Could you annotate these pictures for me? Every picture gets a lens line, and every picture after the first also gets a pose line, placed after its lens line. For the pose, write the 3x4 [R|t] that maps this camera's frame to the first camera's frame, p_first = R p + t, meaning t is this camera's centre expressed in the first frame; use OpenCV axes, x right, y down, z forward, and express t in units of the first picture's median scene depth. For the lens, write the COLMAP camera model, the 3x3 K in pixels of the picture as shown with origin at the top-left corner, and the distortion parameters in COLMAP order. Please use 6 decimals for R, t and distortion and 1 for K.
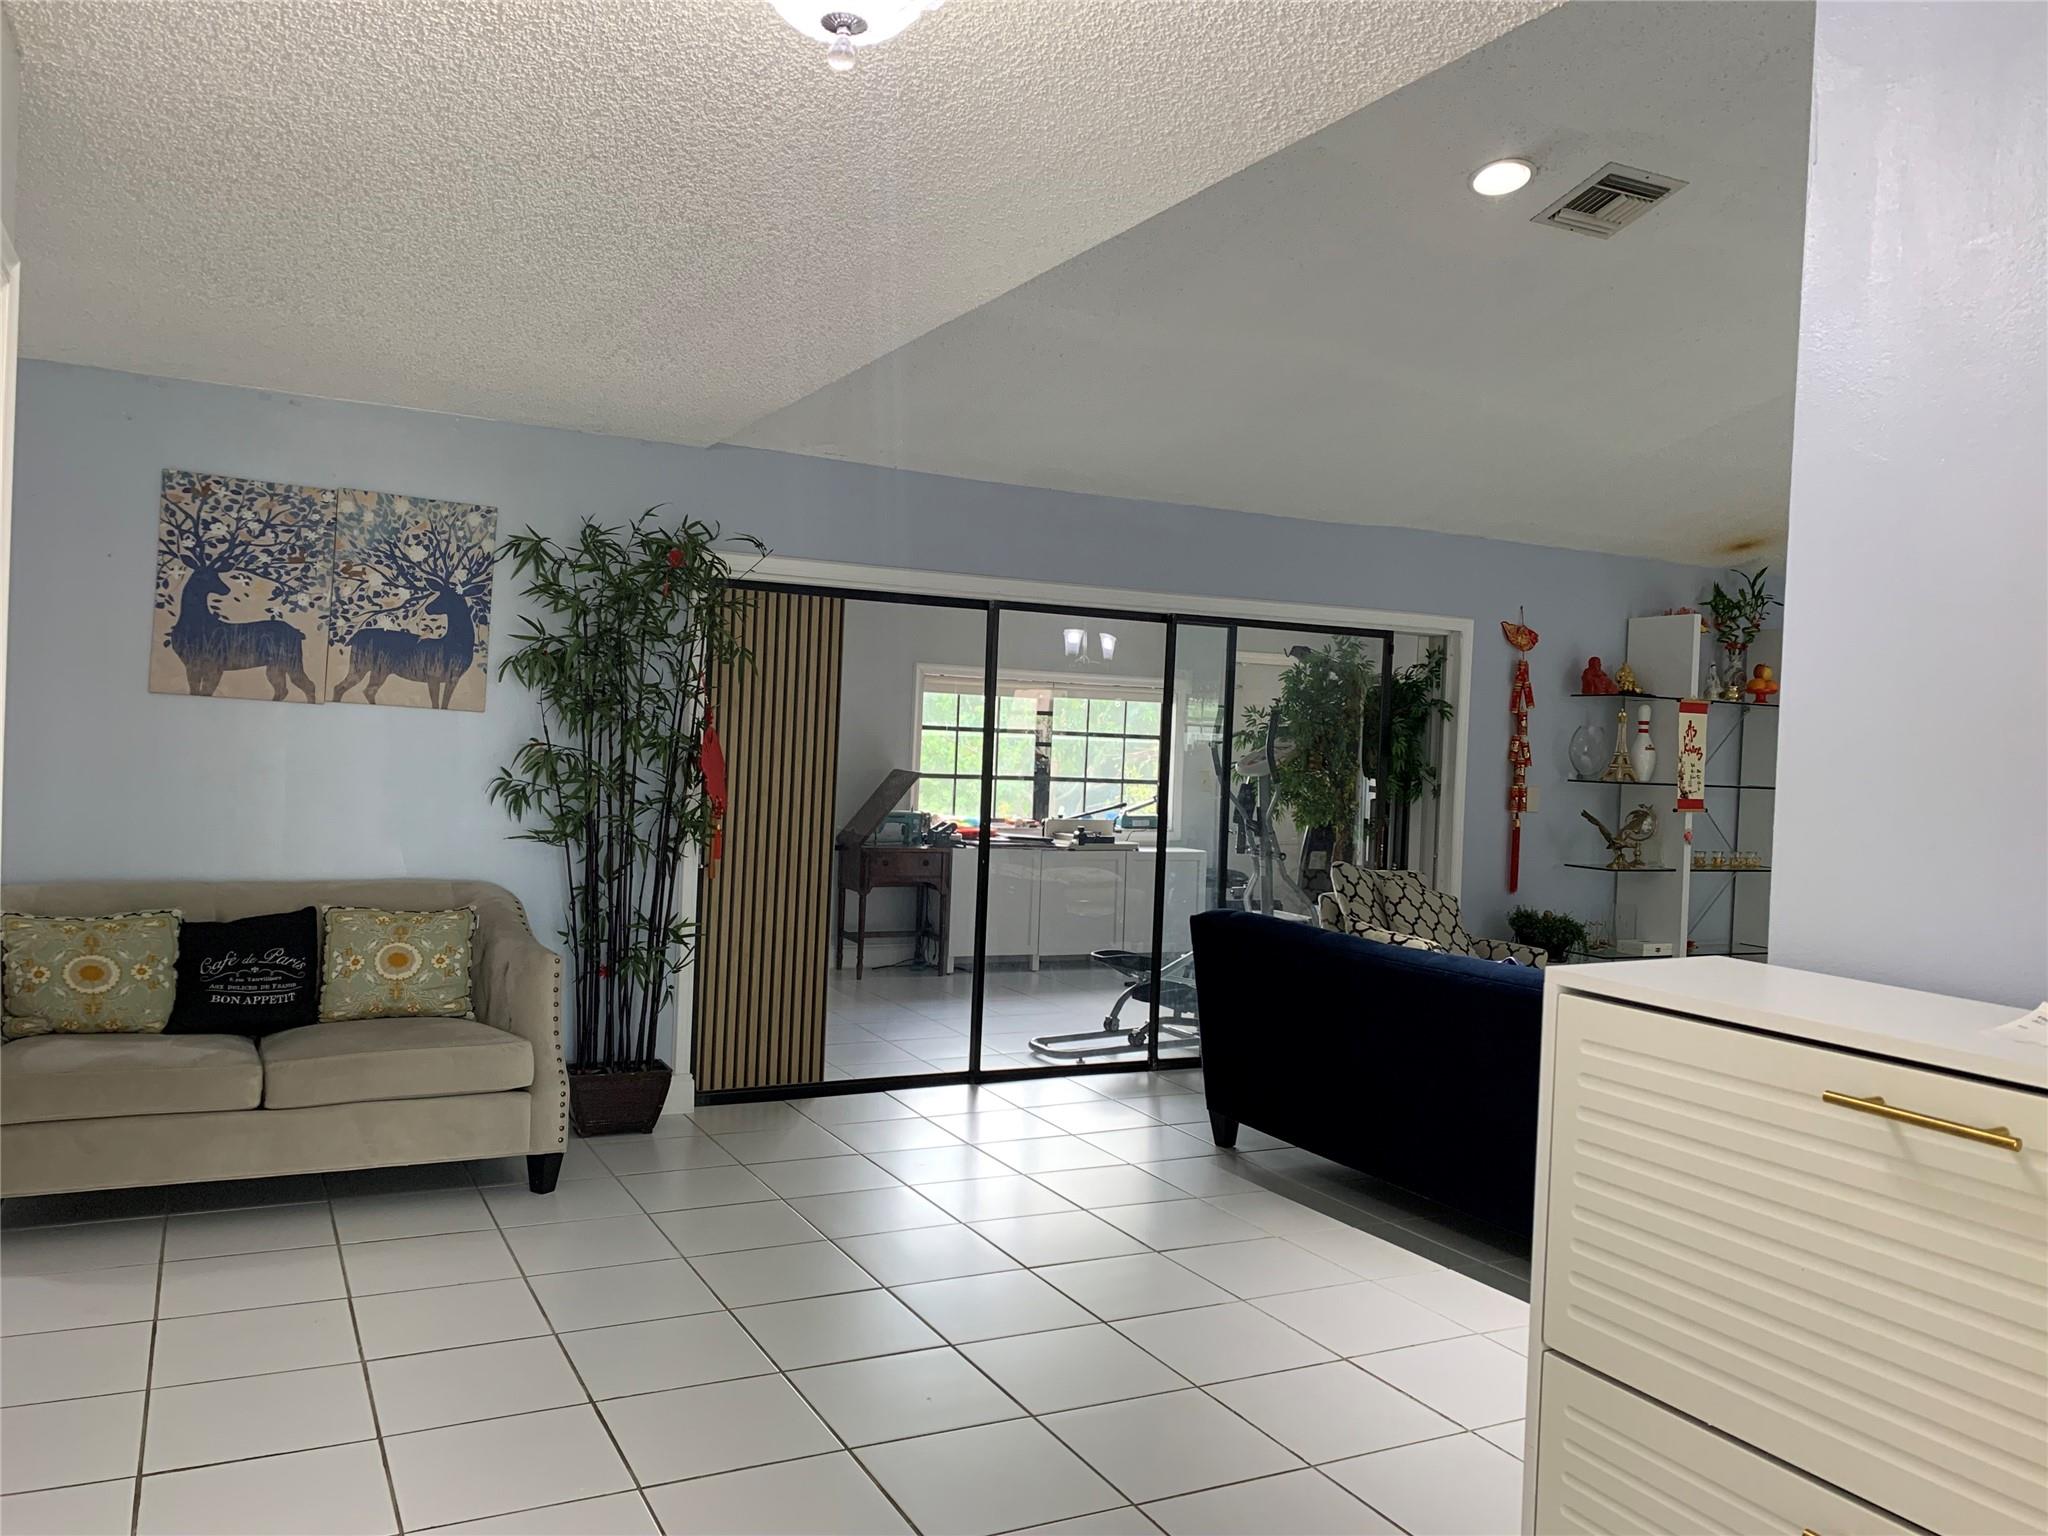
lens RADIAL K [[1552.8, 0, 1022.7], [0, 1552.8, 770.1], [0, 0, 1]] dist [0.010030, -0.017300]
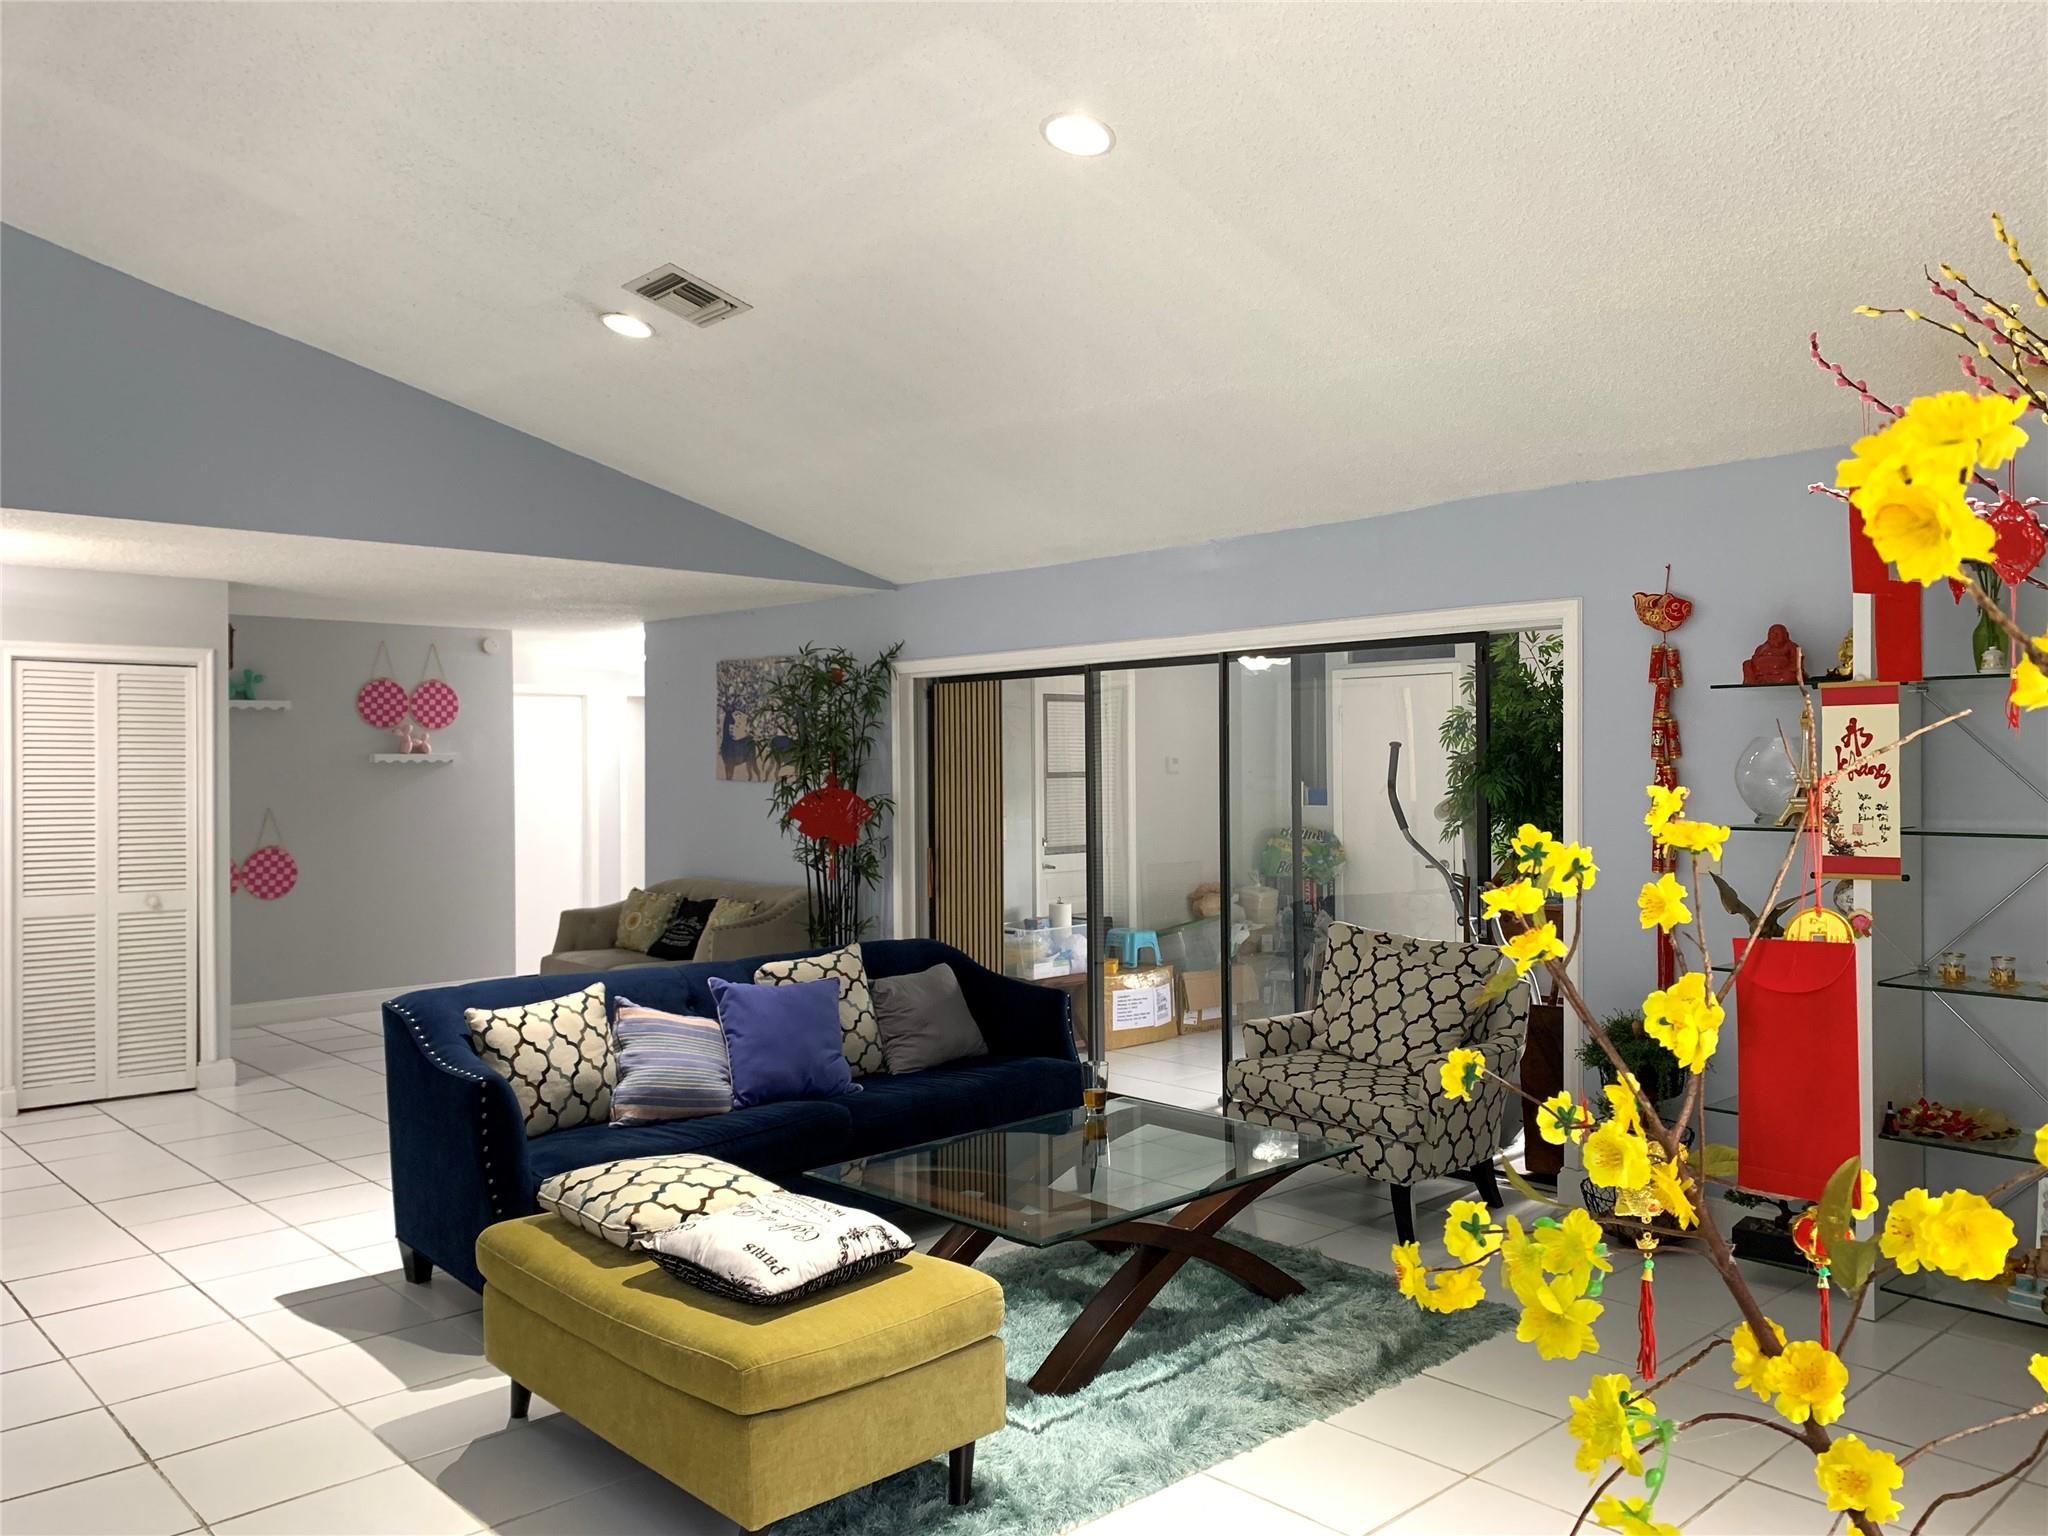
lens RADIAL K [[1552.8, 0, 1020.8], [0, 1552.8, 758.1], [0, 0, 1]] dist [0.010030, -0.017300]
pose [[0.263508, -0.043061, -0.963696, 0.894935], [0.005221, 0.999052, -0.043213, 0.005616], [0.964643, 0.006356, 0.263483, 0.559565]]
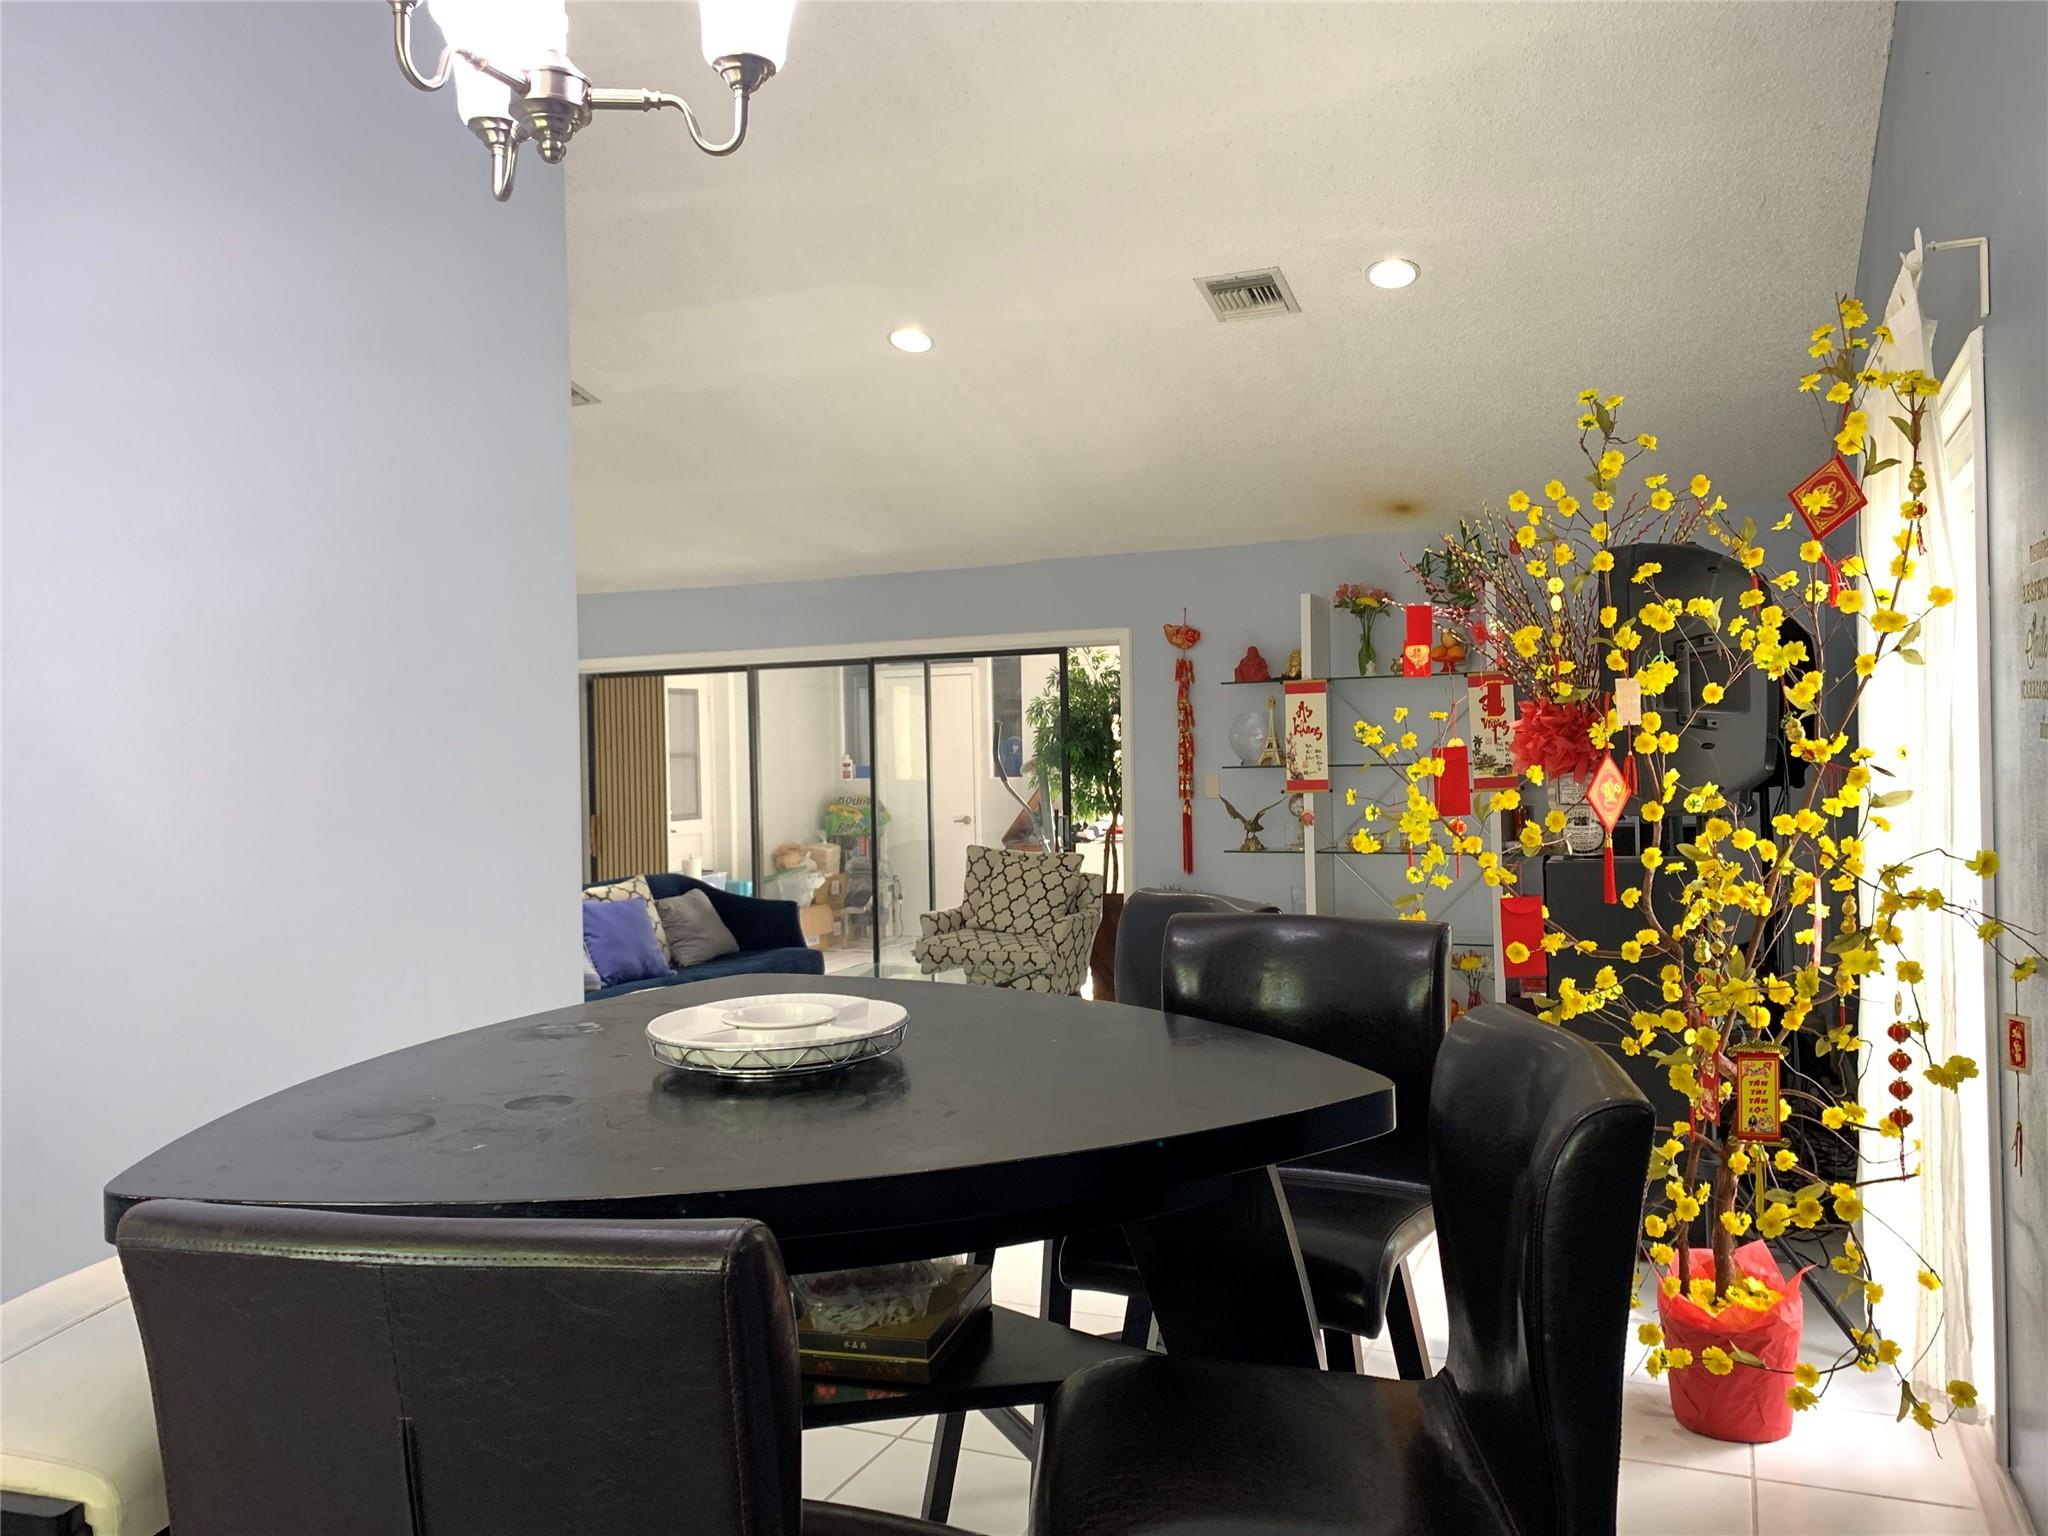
lens RADIAL K [[1552.8, 0, 1033.1], [0, 1552.8, 777.4], [0, 0, 1]] dist [0.010030, -0.017300]
pose [[0.639266, -0.041071, -0.767888, 1.082289], [0.037641, 0.999047, -0.022099, 0.032386], [0.768064, -0.014777, 0.640202, 0.230339]]
